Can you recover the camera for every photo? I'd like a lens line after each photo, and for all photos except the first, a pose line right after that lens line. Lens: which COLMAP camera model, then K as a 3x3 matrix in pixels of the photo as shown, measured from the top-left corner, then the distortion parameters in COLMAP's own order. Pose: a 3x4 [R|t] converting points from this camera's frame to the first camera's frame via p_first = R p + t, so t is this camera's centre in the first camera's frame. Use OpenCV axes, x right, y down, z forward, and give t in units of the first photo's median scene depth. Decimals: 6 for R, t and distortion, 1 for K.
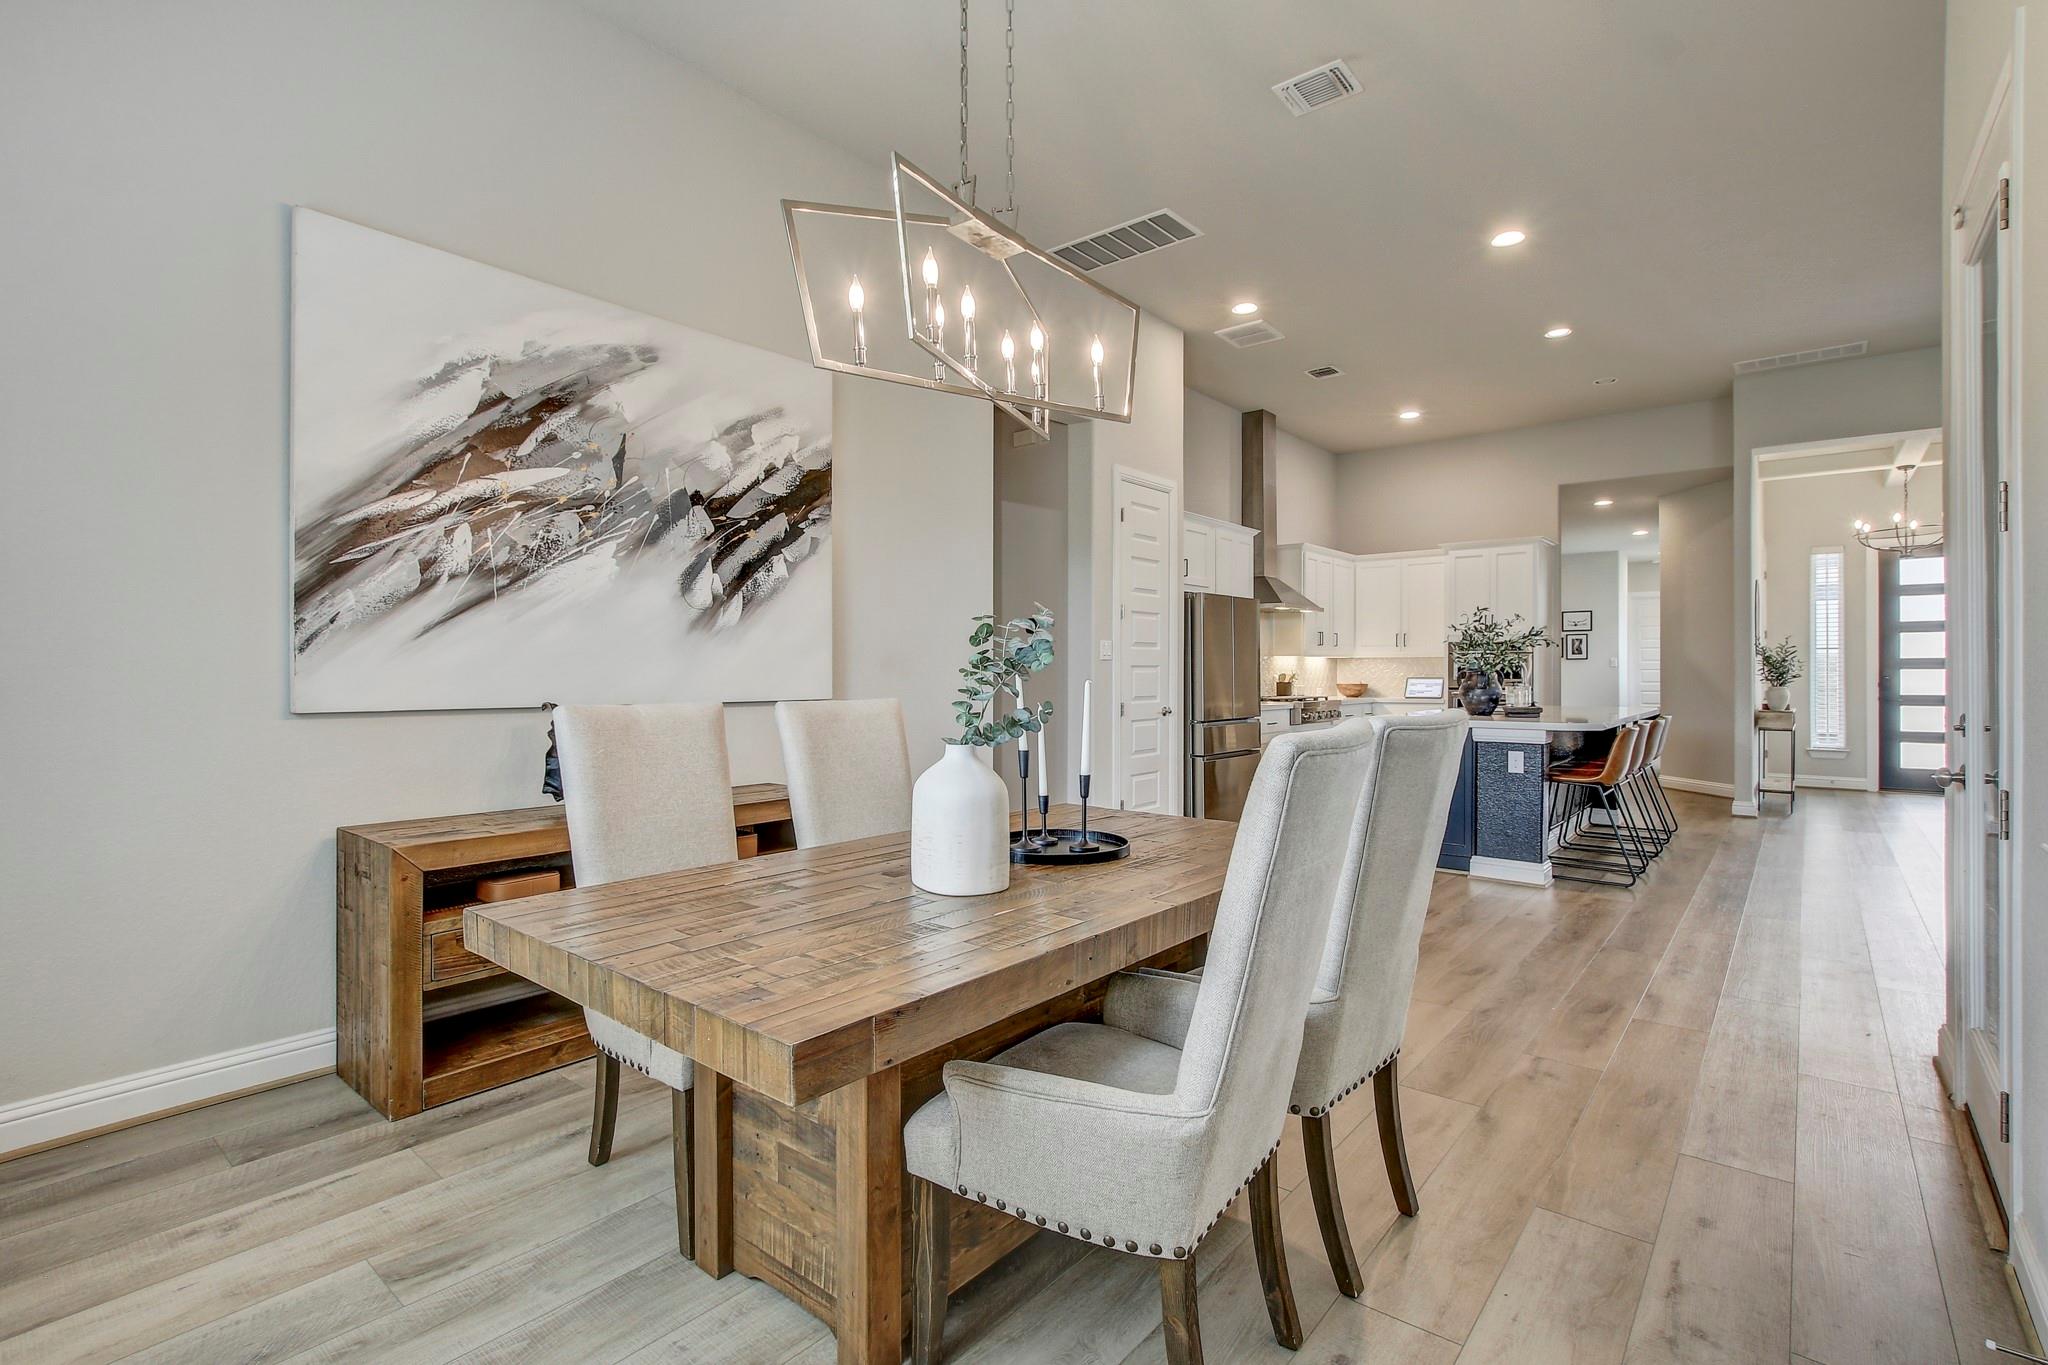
lens RADIAL K [[932.6, 0, 995.2], [0, 932.6, 680.7], [0, 0, 1]] dist [-0.038548, -0.000041]
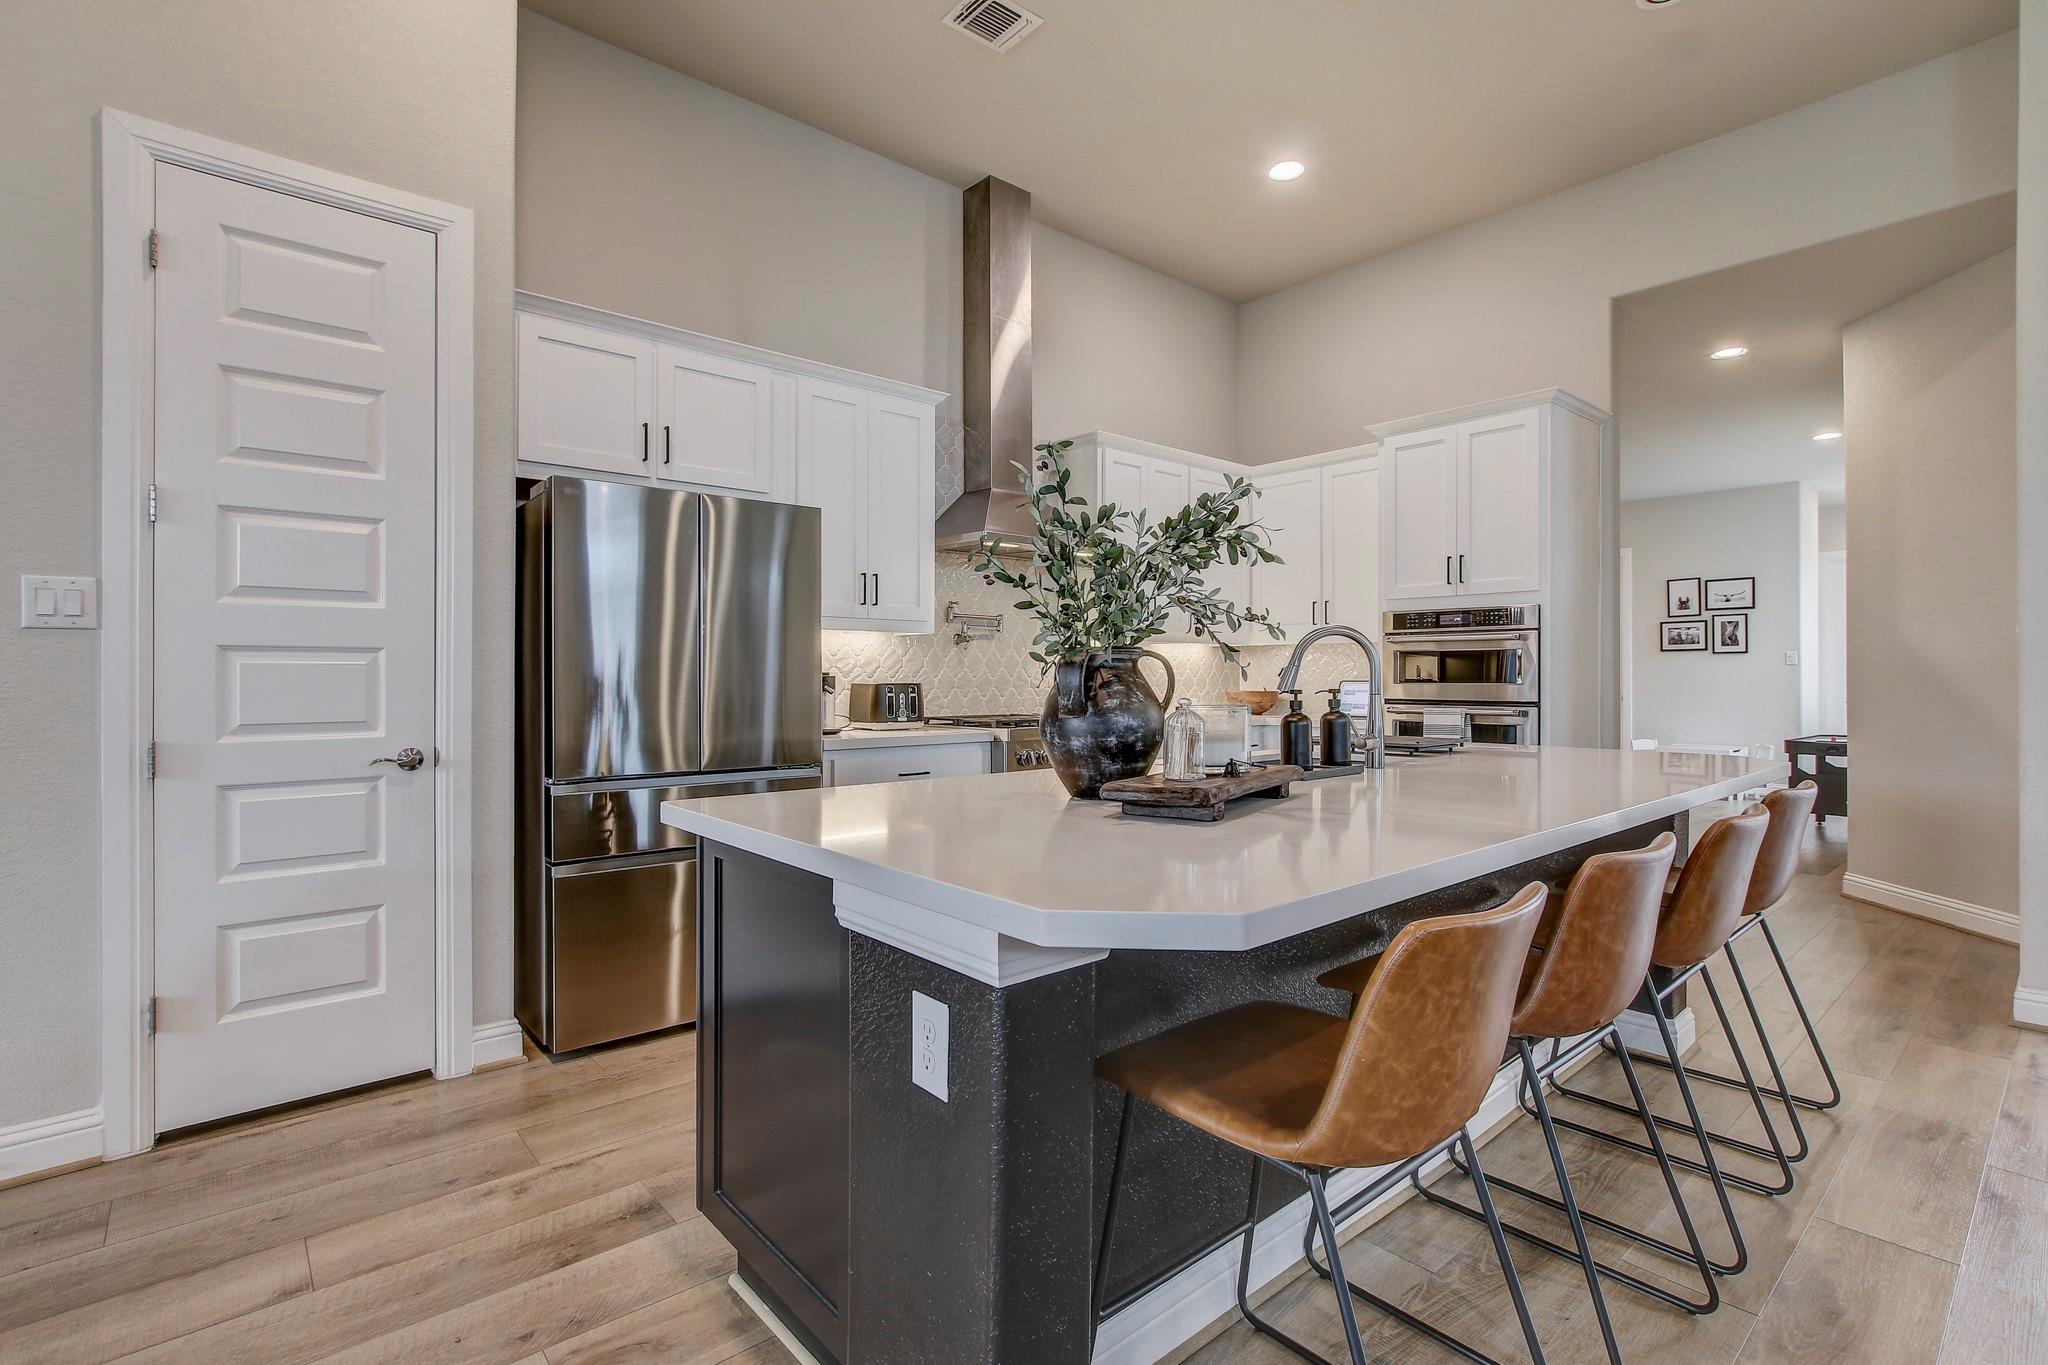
lens RADIAL K [[937.4, 0, 1012.9], [0, 937.4, 678.5], [0, 0, 1]] dist [-0.013970, 0.000767]
pose [[0.990415, -0.000360, -0.138126, 0.622596], [-0.000686, 0.999971, -0.007529, 0.000231], [0.138125, 0.007552, 0.990386, 0.779836]]
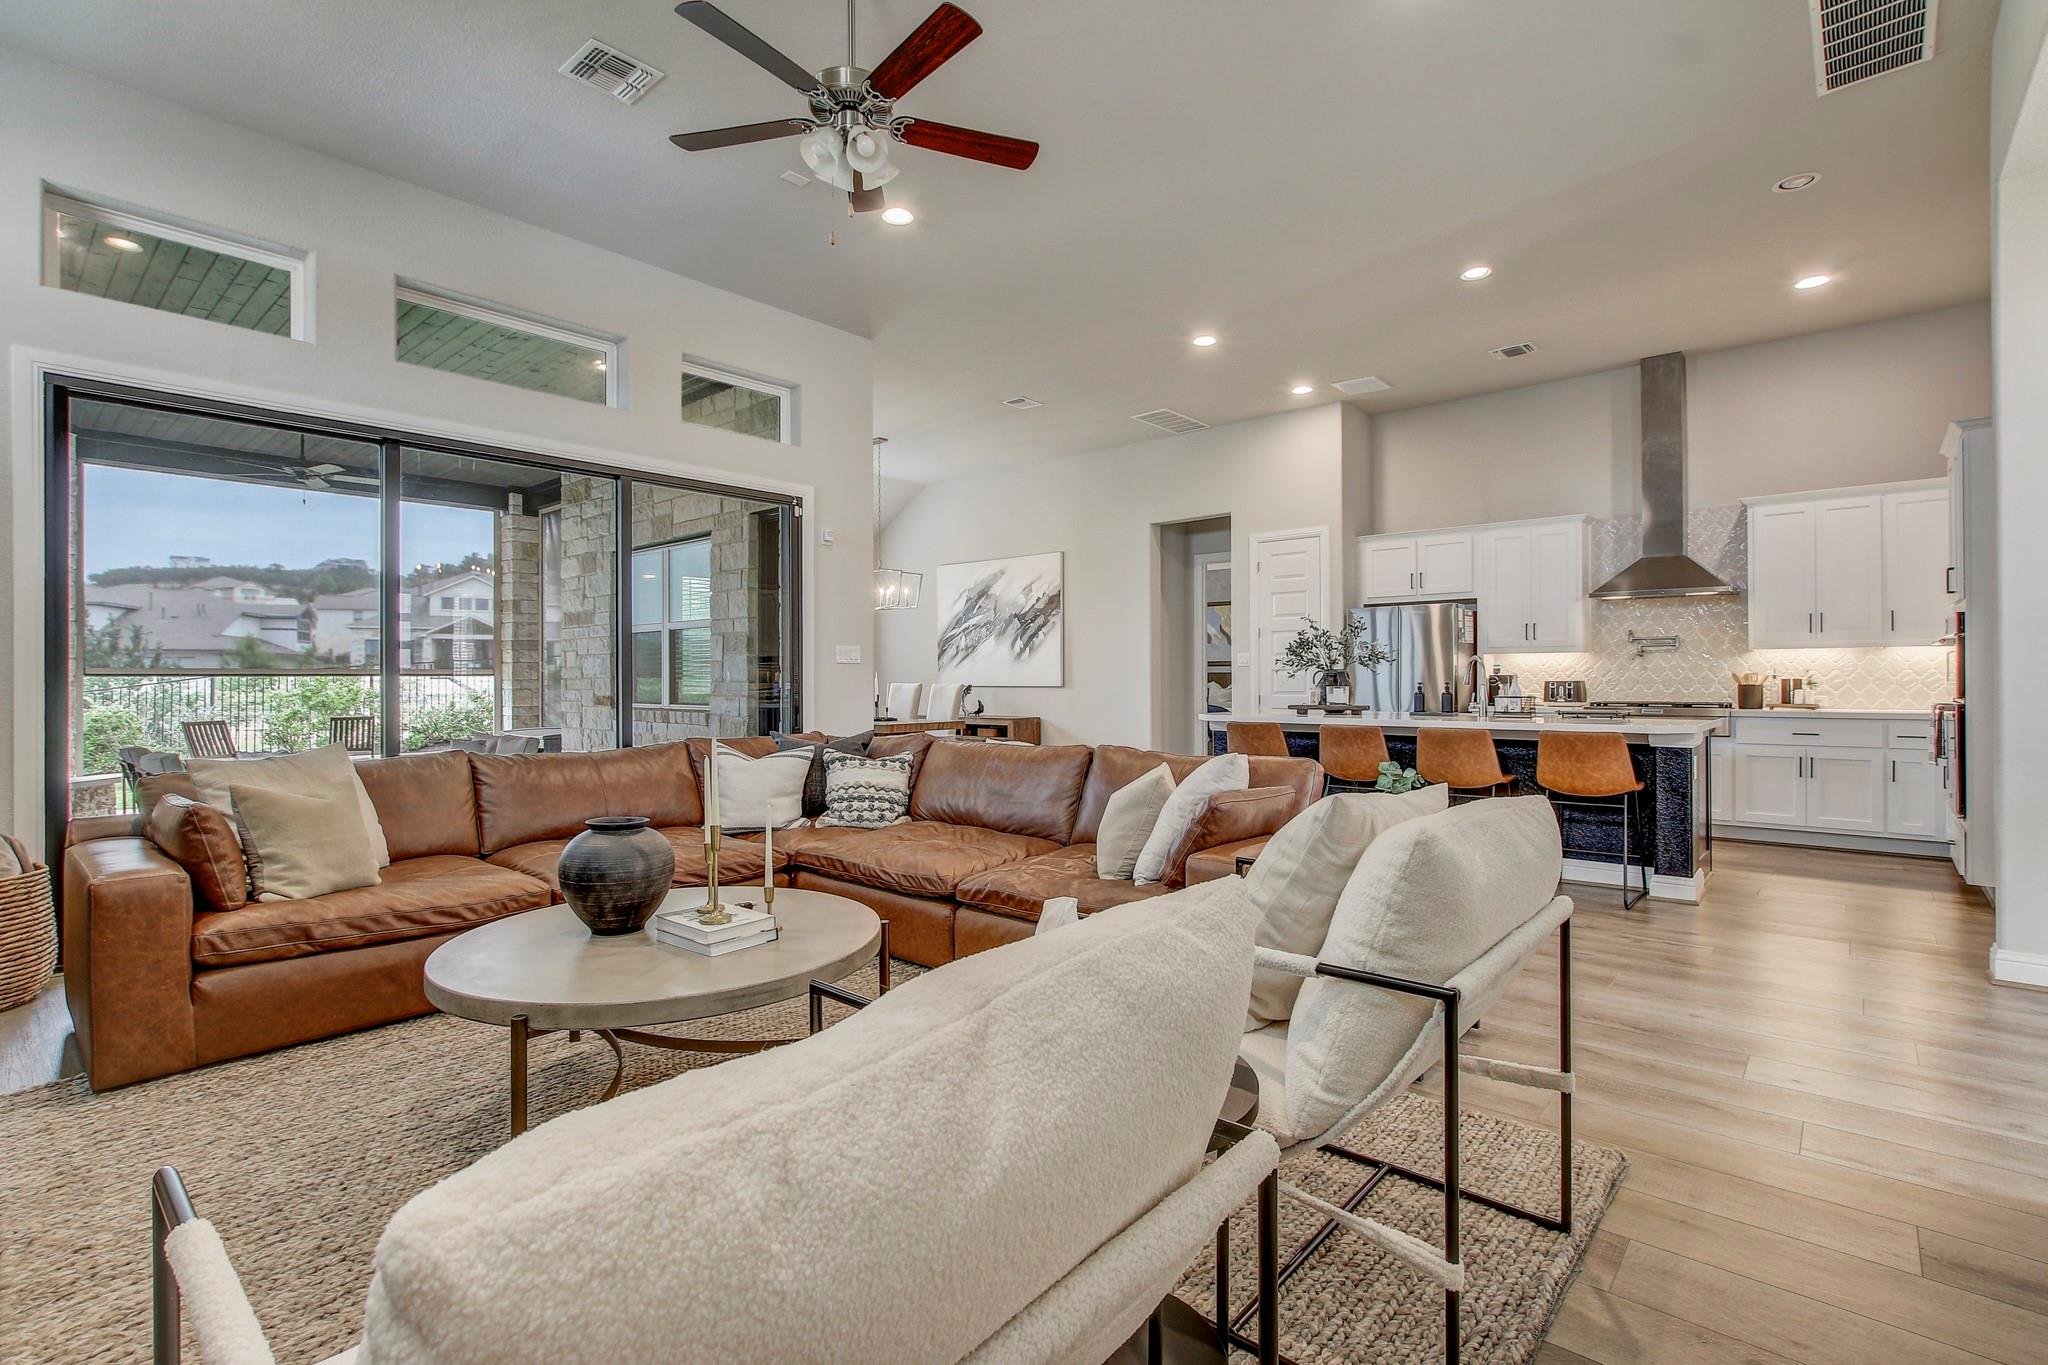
lens RADIAL K [[961.7, 0, 1012.7], [0, 961.7, 676.4], [0, 0, 1]] dist [-0.016215, -0.000886]
pose [[-0.013727, -0.002722, -0.999902, 1.911327], [-0.006433, 0.999976, -0.002634, 0.000756], [0.999885, 0.006396, -0.013744, 0.735244]]
